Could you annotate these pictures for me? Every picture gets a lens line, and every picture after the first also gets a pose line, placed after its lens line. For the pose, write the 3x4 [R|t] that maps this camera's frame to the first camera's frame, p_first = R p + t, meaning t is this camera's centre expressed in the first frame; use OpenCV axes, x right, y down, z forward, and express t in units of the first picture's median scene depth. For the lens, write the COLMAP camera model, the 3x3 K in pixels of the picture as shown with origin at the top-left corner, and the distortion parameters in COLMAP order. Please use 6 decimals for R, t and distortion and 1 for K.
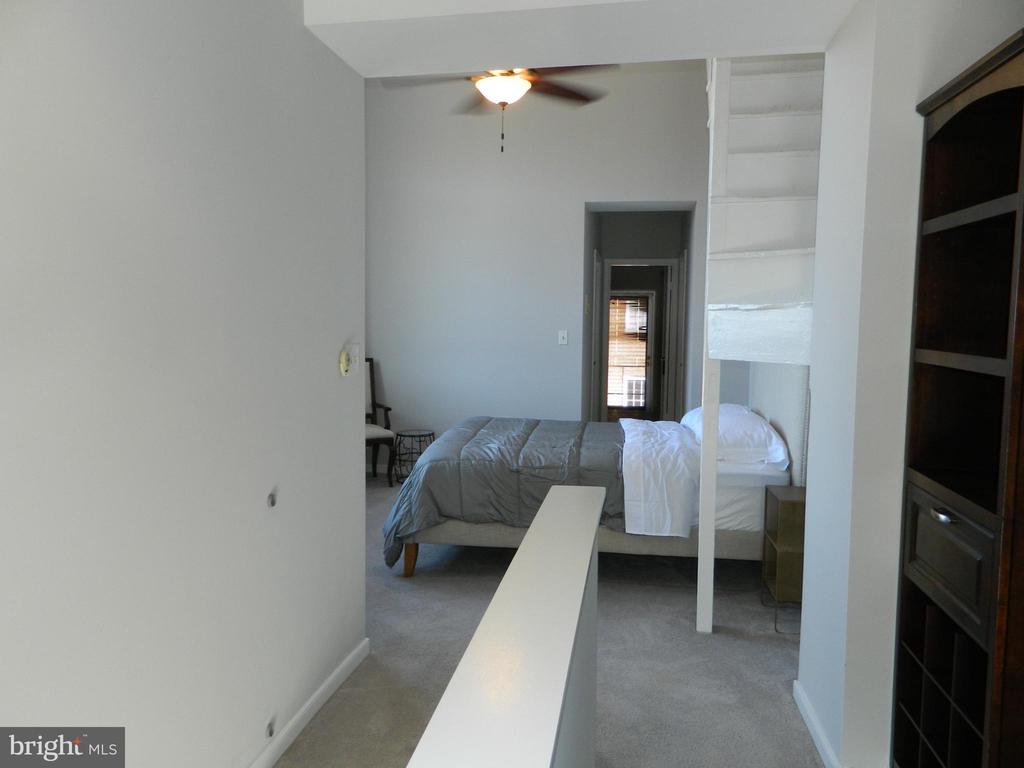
lens RADIAL K [[772.0, 0, 511.0], [0, 772.0, 384.4], [0, 0, 1]] dist [-0.007566, -0.000396]
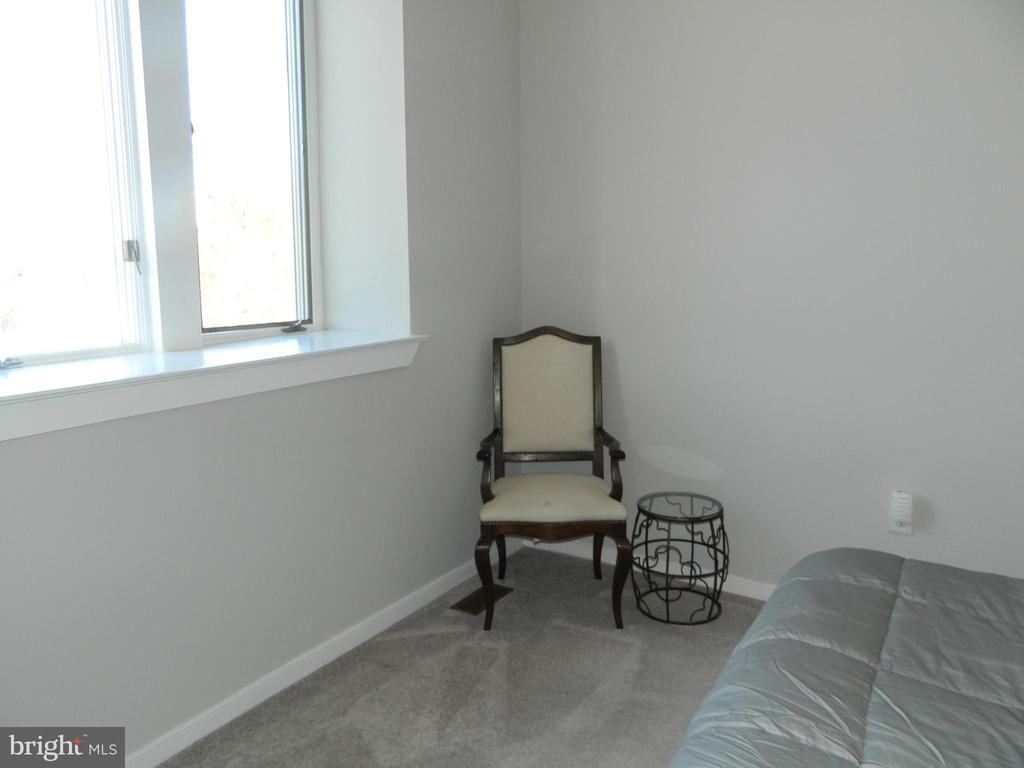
lens RADIAL K [[772.0, 0, 510.2], [0, 772.0, 384.5], [0, 0, 1]] dist [-0.007566, -0.000396]
pose [[0.933724, 0.047355, -0.354848, -0.061075], [-0.034066, 0.998468, 0.043609, -0.025964], [0.356370, -0.028630, 0.933906, 0.557662]]
